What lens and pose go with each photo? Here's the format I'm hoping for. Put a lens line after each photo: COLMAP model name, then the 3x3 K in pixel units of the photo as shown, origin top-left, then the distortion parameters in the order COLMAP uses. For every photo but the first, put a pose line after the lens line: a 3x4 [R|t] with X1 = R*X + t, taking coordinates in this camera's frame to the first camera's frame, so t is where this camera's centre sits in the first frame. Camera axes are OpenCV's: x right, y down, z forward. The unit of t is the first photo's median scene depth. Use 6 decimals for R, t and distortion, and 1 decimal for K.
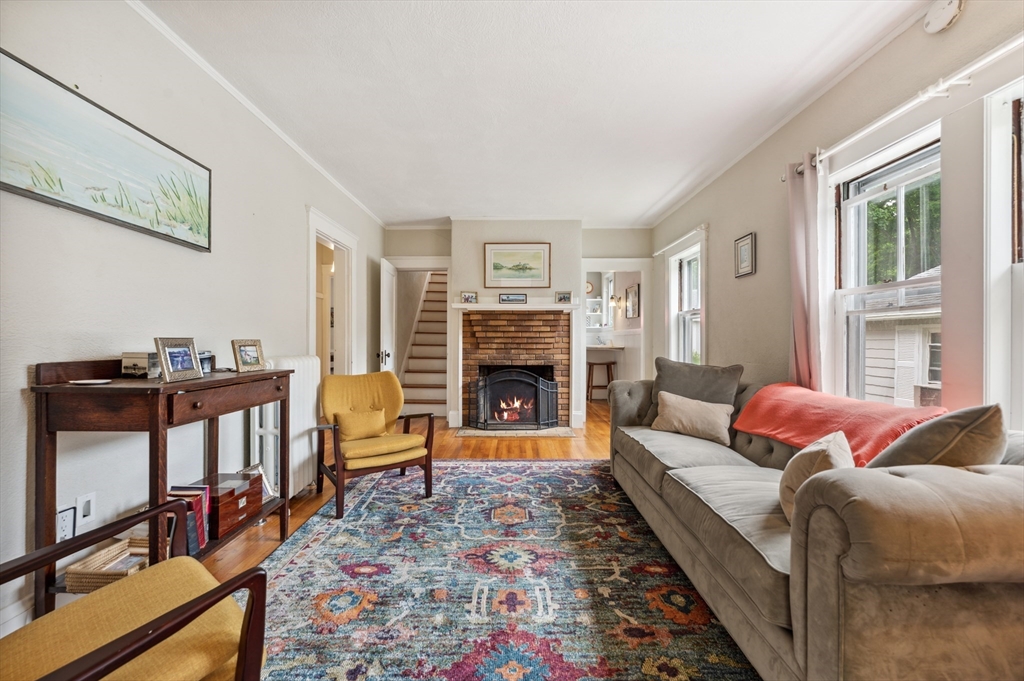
lens RADIAL K [[425.8, 0, 515.4], [0, 425.8, 342.7], [0, 0, 1]] dist [-0.001263, -0.000196]
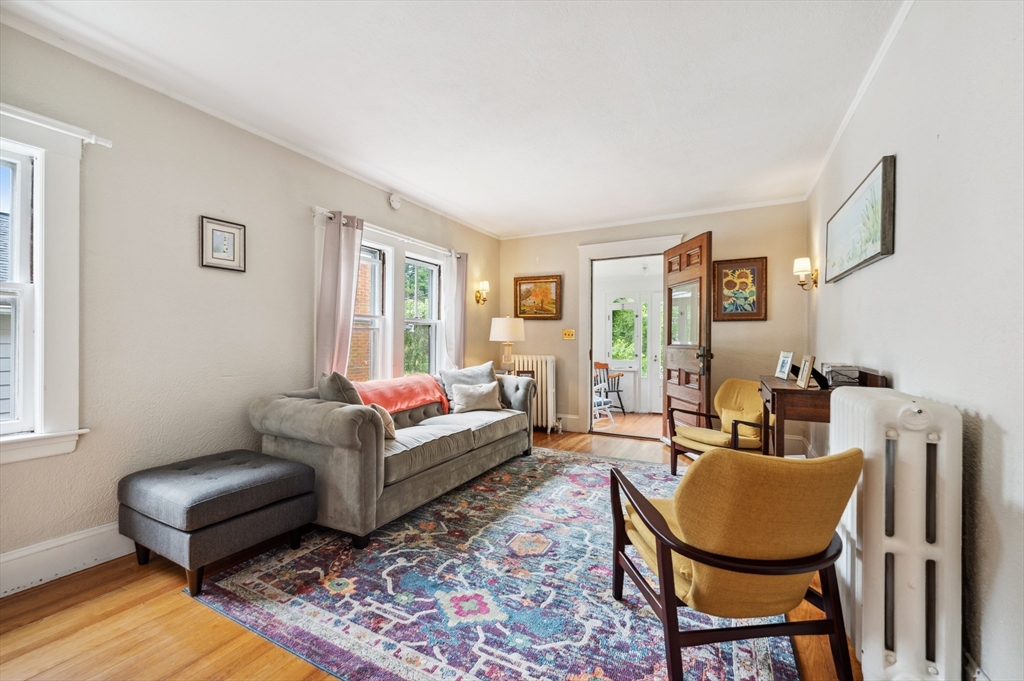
lens RADIAL K [[425.8, 0, 515.4], [0, 425.8, 342.7], [0, 0, 1]] dist [-0.001263, -0.000196]
pose [[-0.891546, -0.002246, 0.452925, -0.346822], [0.001671, 0.999965, 0.008249, -0.026992], [-0.452927, 0.008111, -0.891511, 1.598245]]
